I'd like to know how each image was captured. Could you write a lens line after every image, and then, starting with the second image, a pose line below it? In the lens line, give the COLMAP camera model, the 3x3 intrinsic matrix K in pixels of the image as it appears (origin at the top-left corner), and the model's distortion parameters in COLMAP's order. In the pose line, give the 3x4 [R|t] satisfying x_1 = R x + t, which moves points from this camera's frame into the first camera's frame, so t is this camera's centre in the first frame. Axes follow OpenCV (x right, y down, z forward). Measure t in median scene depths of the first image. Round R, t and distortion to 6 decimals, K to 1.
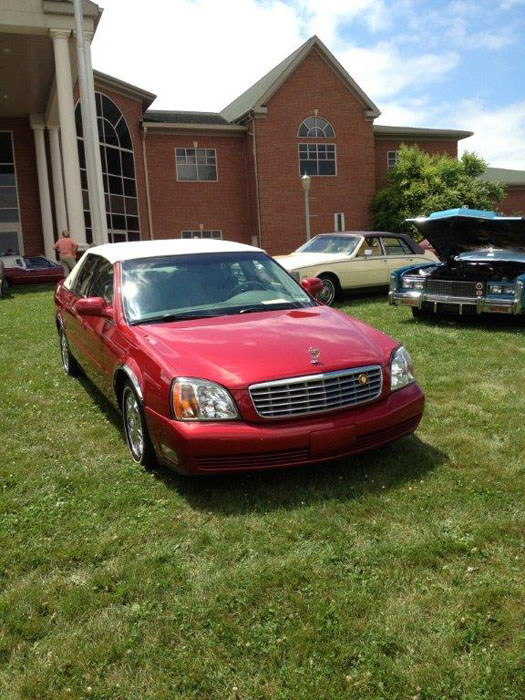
lens RADIAL K [[693.8, 0, 263.2], [0, 693.8, 346.4], [0, 0, 1]] dist [0.067181, 0.000000]
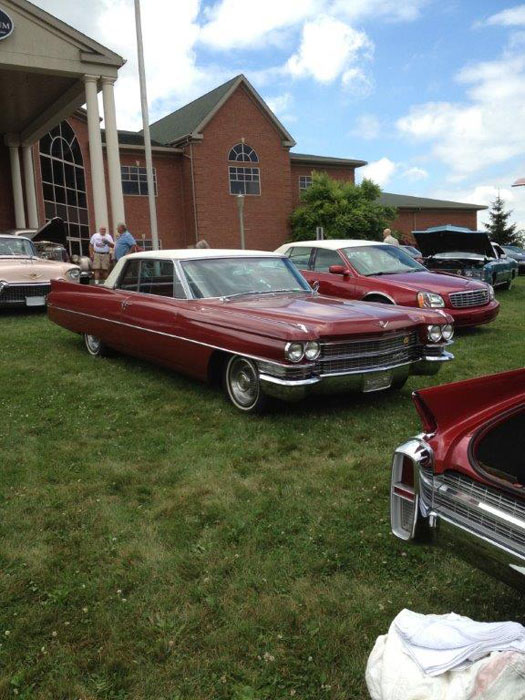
lens RADIAL K [[693.8, 0, 264.2], [0, 693.8, 356.9], [0, 0, 1]] dist [0.067181, 0.000000]
pose [[0.980775, -0.015039, 0.194560, -0.122450], [0.016140, 0.999861, -0.004070, 0.029737], [-0.194471, 0.007132, 0.980882, -0.139465]]
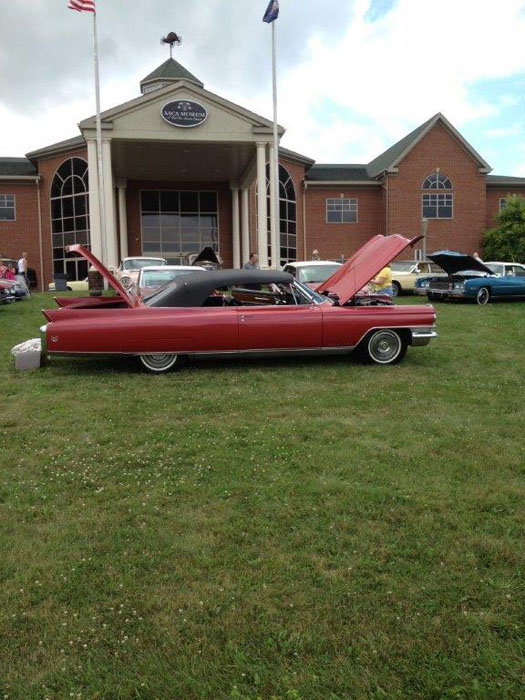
lens RADIAL K [[693.8, 0, 258.0], [0, 693.8, 350.0], [0, 0, 1]] dist [0.067181, 0.000000]
pose [[0.974884, 0.045762, -0.217959, 0.049725], [-0.053716, 0.998084, -0.030706, 0.055434], [0.216136, 0.041643, 0.975475, -0.324462]]
